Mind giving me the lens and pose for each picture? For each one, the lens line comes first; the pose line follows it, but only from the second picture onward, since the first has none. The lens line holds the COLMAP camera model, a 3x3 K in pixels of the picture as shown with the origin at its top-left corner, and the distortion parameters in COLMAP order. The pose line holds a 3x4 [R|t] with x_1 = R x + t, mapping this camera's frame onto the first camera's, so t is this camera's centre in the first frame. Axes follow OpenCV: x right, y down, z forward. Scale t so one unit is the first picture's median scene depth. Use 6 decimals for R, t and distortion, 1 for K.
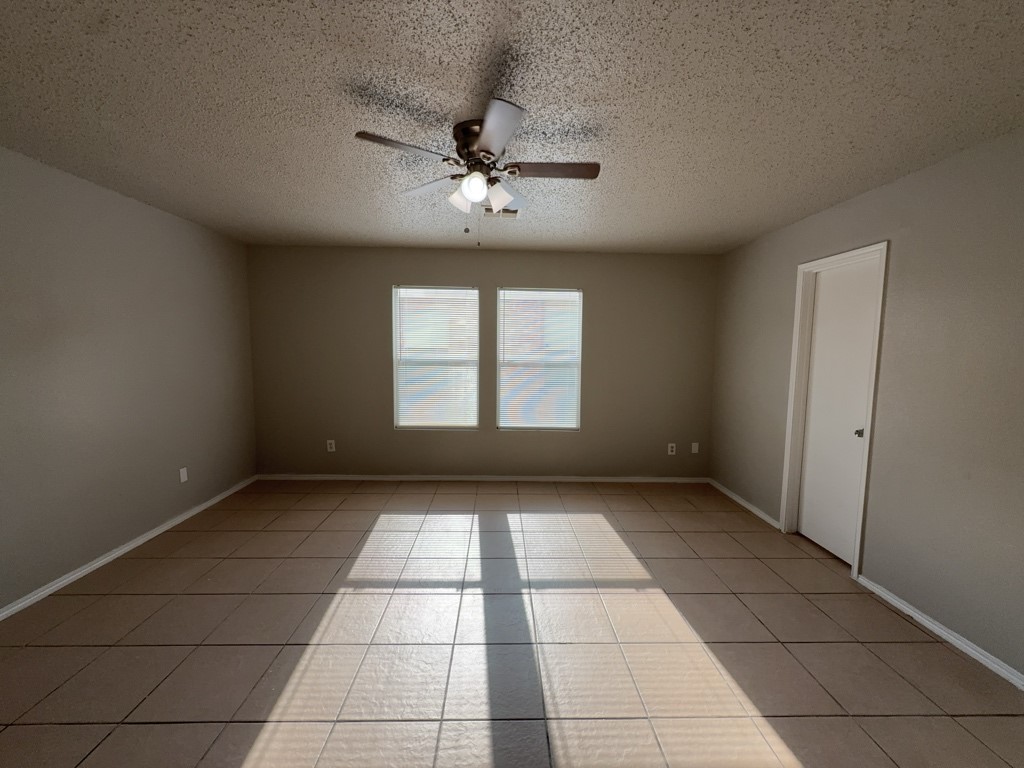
lens RADIAL K [[408.1, 0, 511.2], [0, 408.1, 382.1], [0, 0, 1]] dist [0.000767, 0.000212]
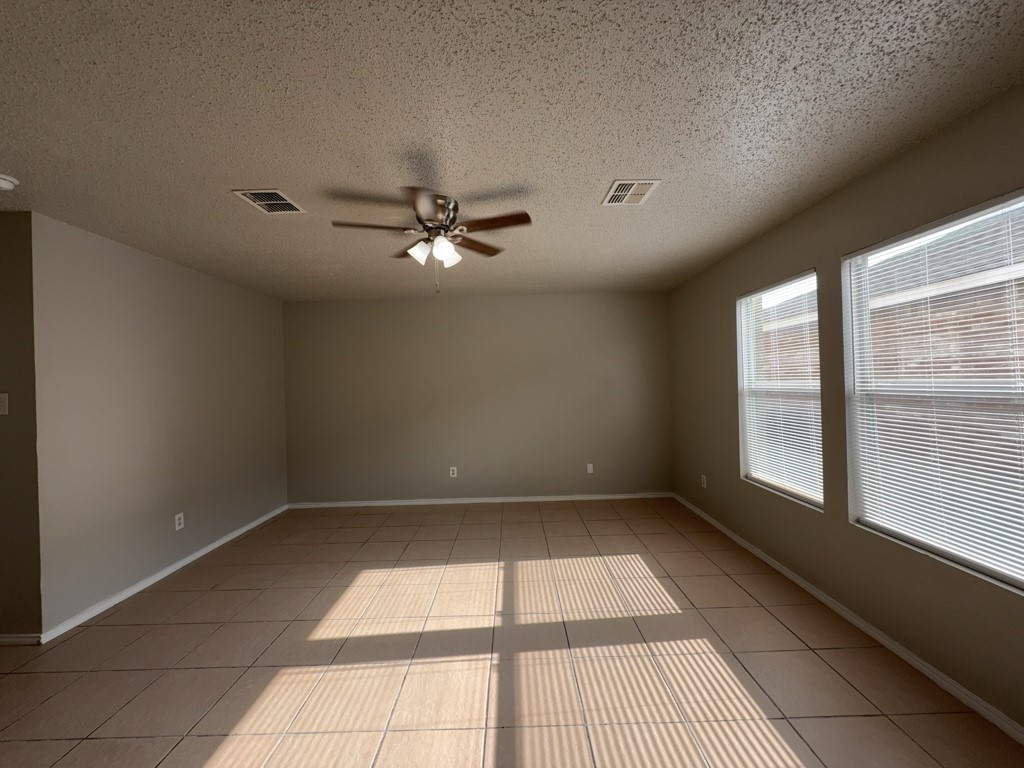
lens RADIAL K [[400.4, 0, 512.0], [0, 400.4, 381.8], [0, 0, 1]] dist [0.000635, 0.000119]
pose [[-0.022987, -0.020704, -0.999521, 0.644907], [-0.056815, 0.998197, -0.019370, -0.039107], [0.998120, 0.056342, -0.024122, 0.737935]]
